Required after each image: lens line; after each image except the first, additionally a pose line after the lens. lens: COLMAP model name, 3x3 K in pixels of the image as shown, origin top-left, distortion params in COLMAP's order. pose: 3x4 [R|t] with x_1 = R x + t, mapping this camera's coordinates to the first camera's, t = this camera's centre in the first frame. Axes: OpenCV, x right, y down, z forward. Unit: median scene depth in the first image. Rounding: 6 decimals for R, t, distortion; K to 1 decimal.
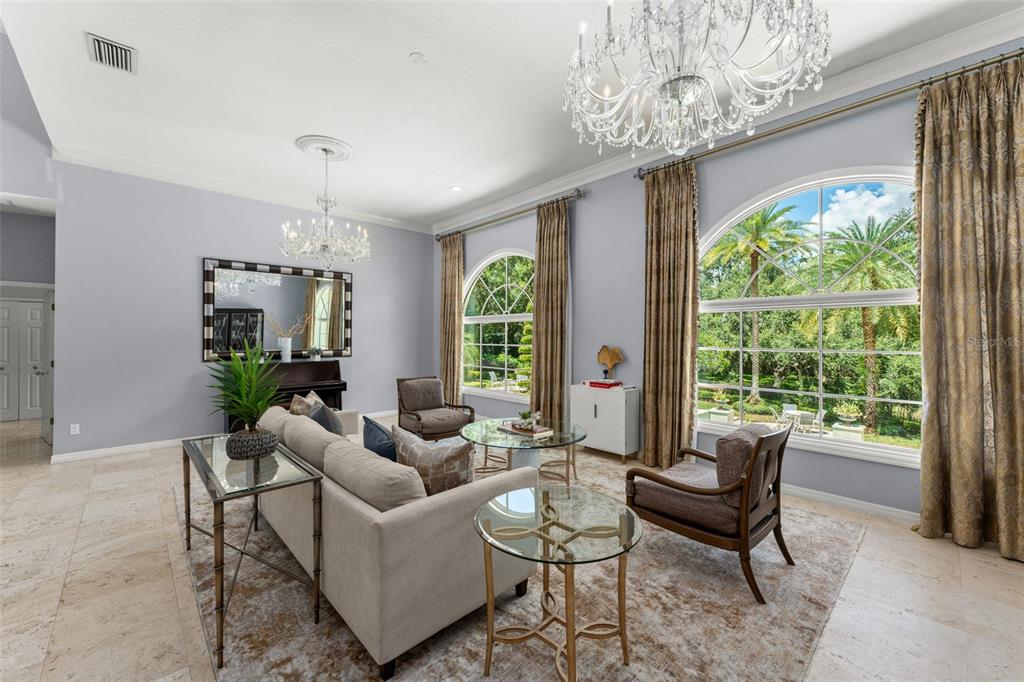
lens RADIAL K [[402.8, 0, 512.7], [0, 402.8, 338.2], [0, 0, 1]] dist [-0.002720, -0.000443]
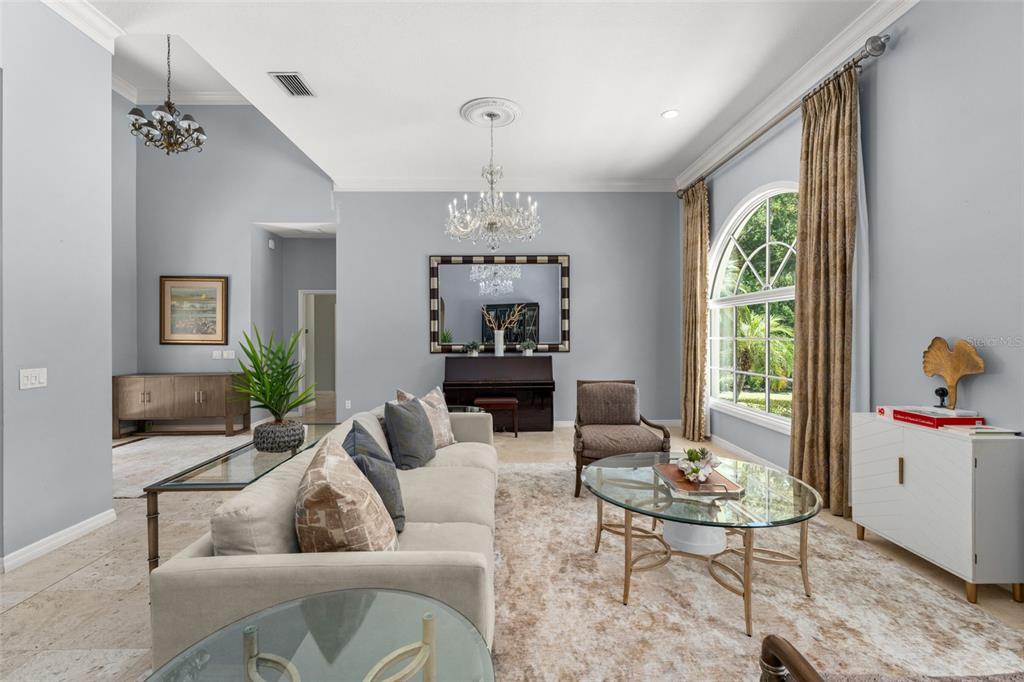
lens RADIAL K [[457.6, 0, 513.6], [0, 457.6, 334.0], [0, 0, 1]] dist [-0.002537, 0.000036]
pose [[0.745390, -0.006505, -0.666597, 0.196536], [0.004604, 0.999979, -0.004609, 0.013507], [0.666613, 0.000367, 0.745404, 0.238074]]
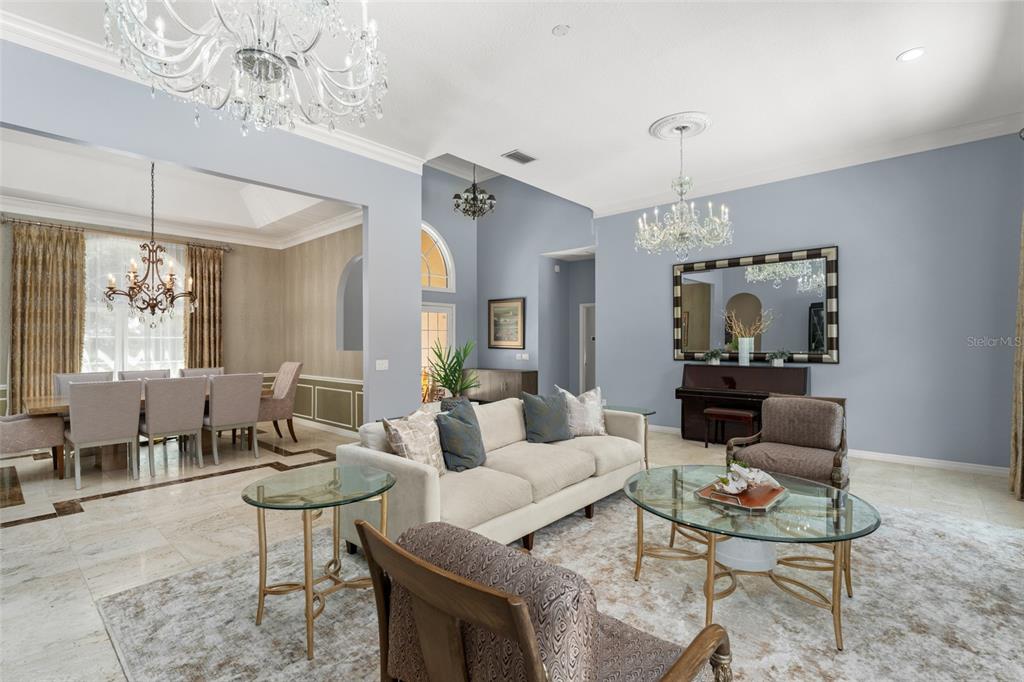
lens RADIAL K [[479.0, 0, 509.9], [0, 479.0, 343.2], [0, 0, 1]] dist [-0.005353, -0.000316]
pose [[0.075520, -0.000682, -0.997144, 0.476086], [-0.000520, 1.000000, -0.000724, 0.012695], [0.997144, 0.000574, 0.075520, 0.447262]]
